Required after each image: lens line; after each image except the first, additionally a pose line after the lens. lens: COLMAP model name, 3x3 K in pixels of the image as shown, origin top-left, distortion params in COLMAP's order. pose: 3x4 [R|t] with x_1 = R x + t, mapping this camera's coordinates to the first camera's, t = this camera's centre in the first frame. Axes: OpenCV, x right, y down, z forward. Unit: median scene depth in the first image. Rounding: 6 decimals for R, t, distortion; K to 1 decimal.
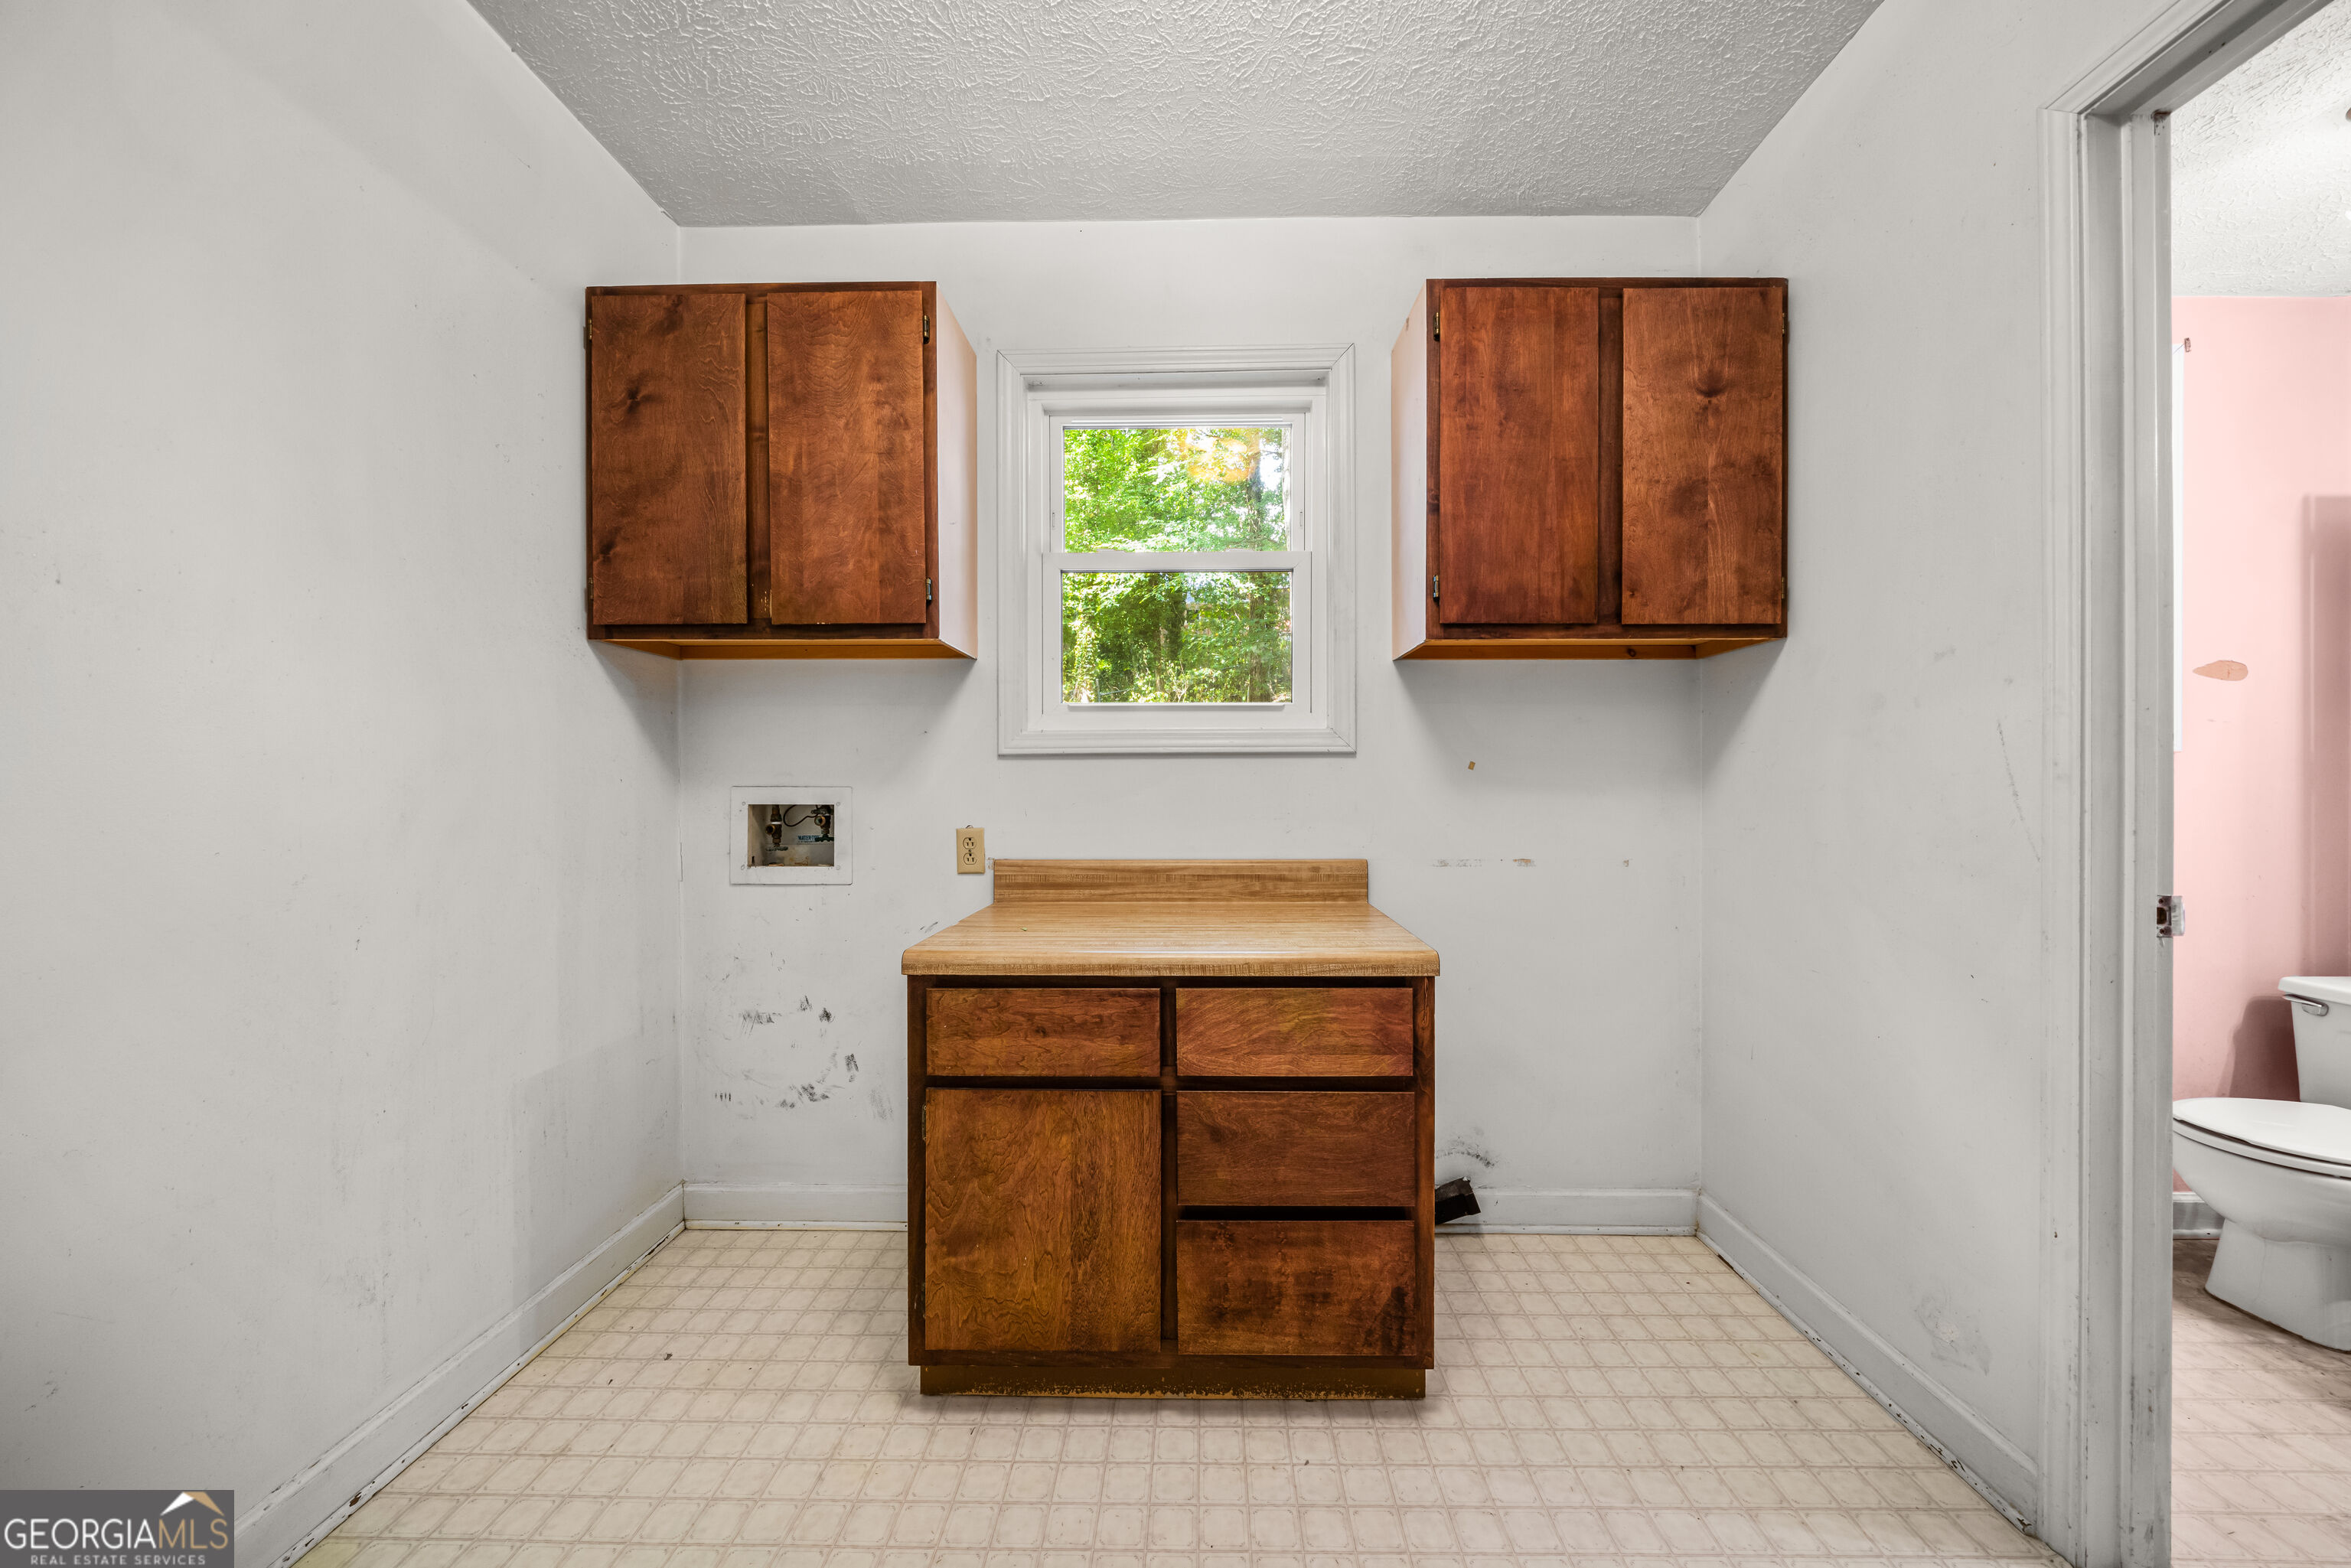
lens RADIAL K [[833.0, 0, 1176.3], [0, 833.0, 793.6], [0, 0, 1]] dist [-0.010930, -0.000121]
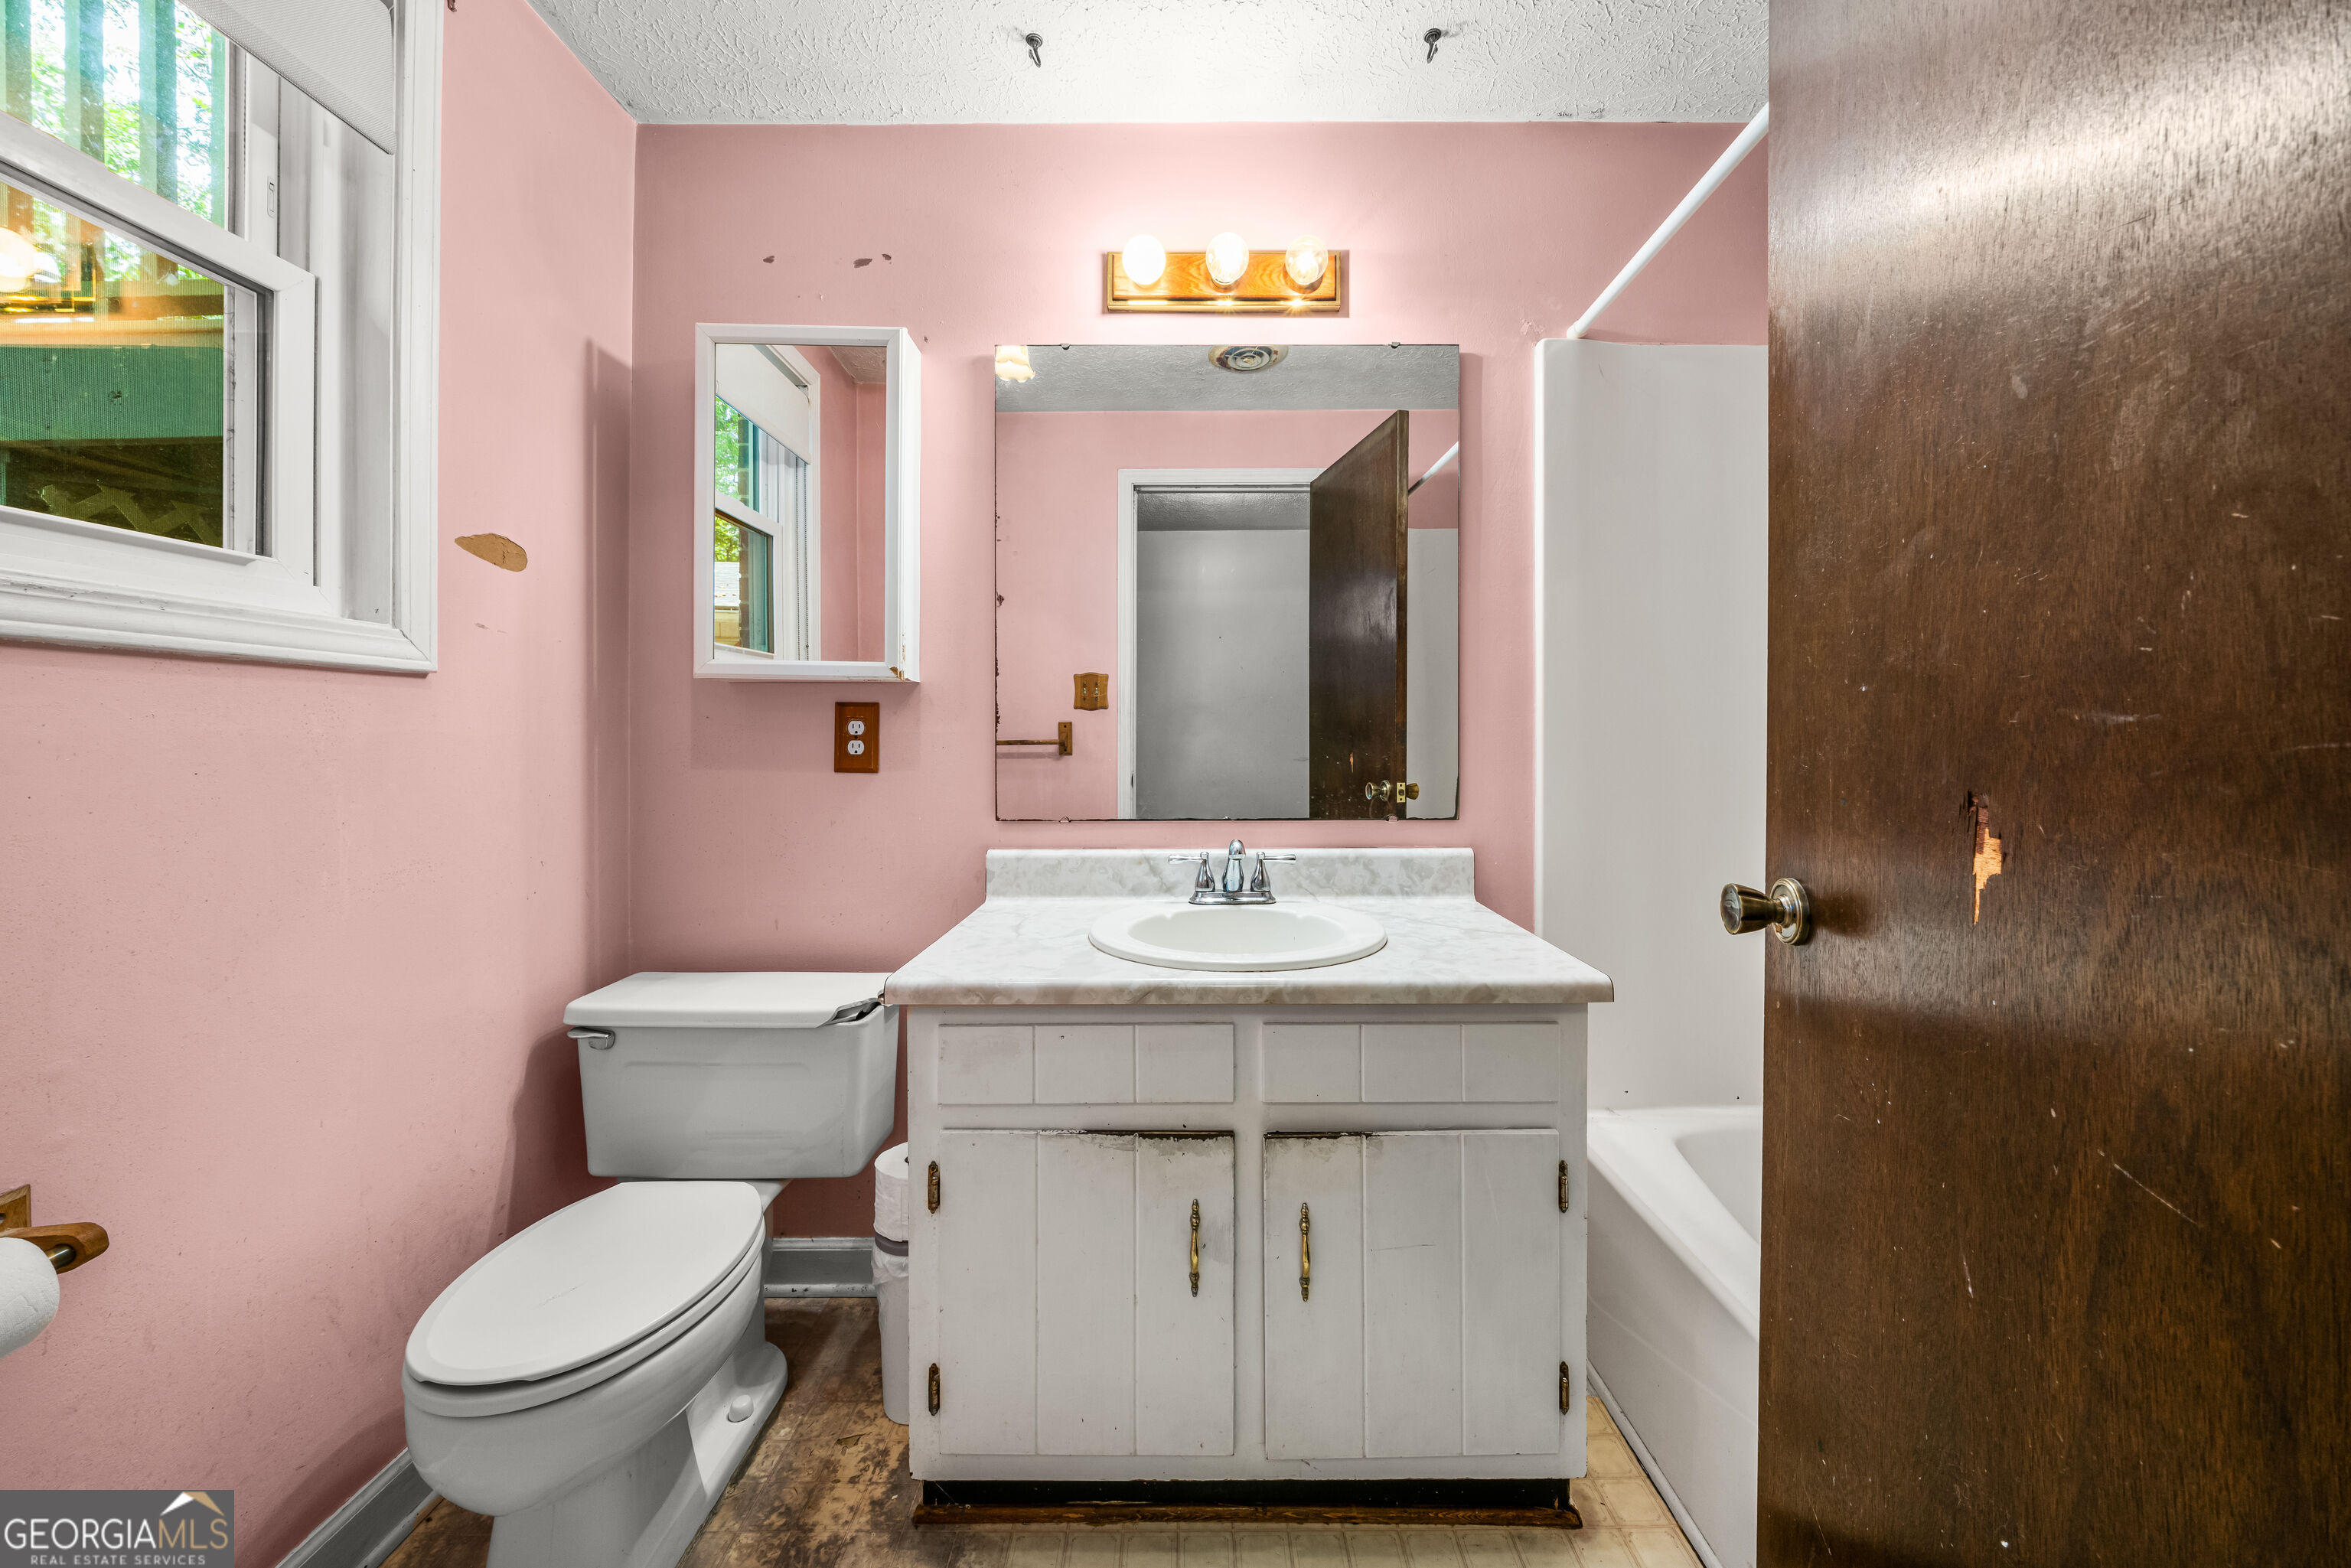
lens RADIAL K [[833.0, 0, 1184.0], [0, 833.0, 769.9], [0, 0, 1]] dist [-0.010930, -0.000121]
pose [[-0.004529, -0.013362, 0.999900, 0.634421], [-0.001519, 0.999910, 0.013356, 0.011234], [-0.999989, -0.001459, -0.004548, 0.465590]]
